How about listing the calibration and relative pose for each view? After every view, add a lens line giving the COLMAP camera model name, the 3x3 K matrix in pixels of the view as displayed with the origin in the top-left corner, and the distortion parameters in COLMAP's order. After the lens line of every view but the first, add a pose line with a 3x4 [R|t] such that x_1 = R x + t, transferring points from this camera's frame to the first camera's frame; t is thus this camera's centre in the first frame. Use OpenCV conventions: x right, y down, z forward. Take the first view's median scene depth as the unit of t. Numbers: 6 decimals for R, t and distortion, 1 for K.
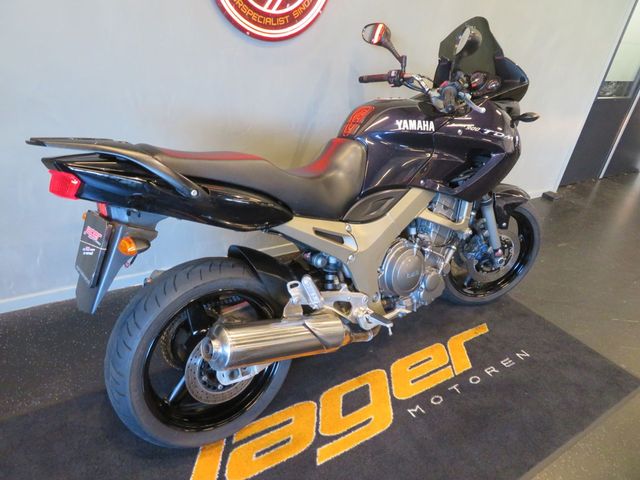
lens RADIAL K [[458.3, 0, 317.2], [0, 458.3, 240.0], [0, 0, 1]] dist [-0.007925, 0.011307]
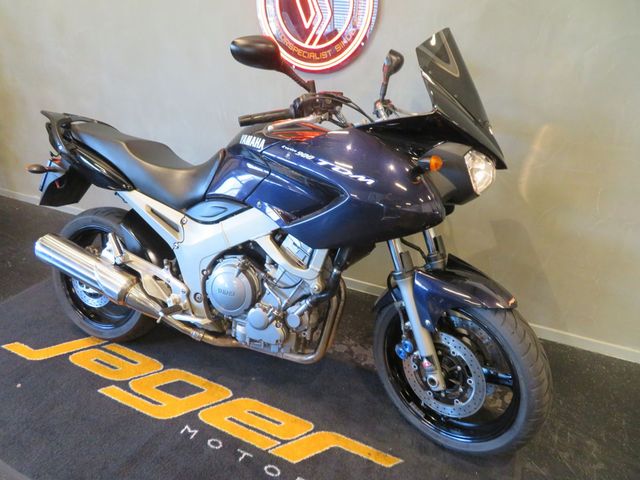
lens RADIAL K [[458.3, 0, 317.0], [0, 458.3, 240.3], [0, 0, 1]] dist [-0.007925, 0.011307]
pose [[0.497402, 0.258938, -0.827975, 1.074884], [-0.372863, 0.925574, 0.065465, -0.162443], [0.783303, 0.276159, 0.556931, 0.592205]]
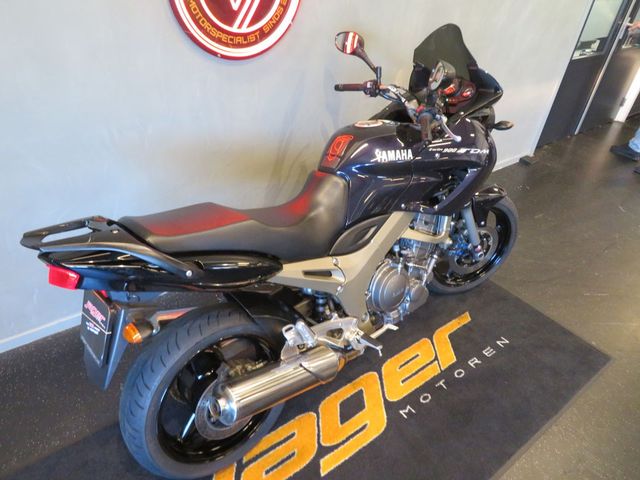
lens RADIAL K [[458.3, 0, 317.9], [0, 458.3, 239.5], [0, 0, 1]] dist [-0.007925, 0.011307]
pose [[0.996758, -0.073826, 0.031976, -0.001413], [0.069412, 0.990079, 0.122172, -0.189936], [-0.040678, -0.119556, 0.991994, -0.028745]]
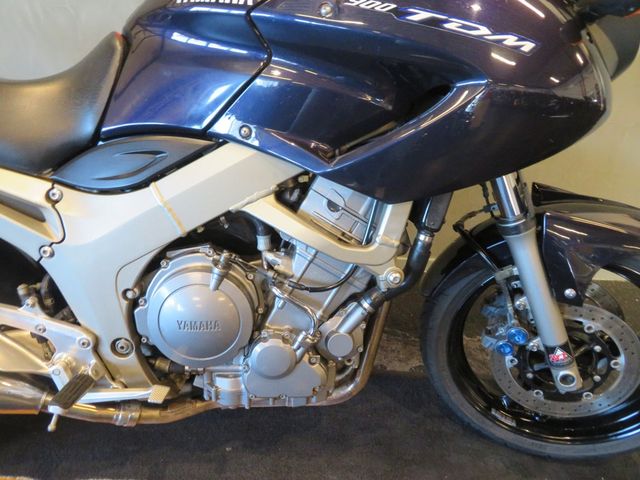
lens RADIAL K [[458.3, 0, 313.3], [0, 458.3, 241.6], [0, 0, 1]] dist [-0.007925, 0.011307]
pose [[0.824027, 0.192264, -0.532929, 0.541934], [-0.220318, 0.975364, 0.011220, -0.041192], [0.521957, 0.108168, 0.846086, 0.664416]]
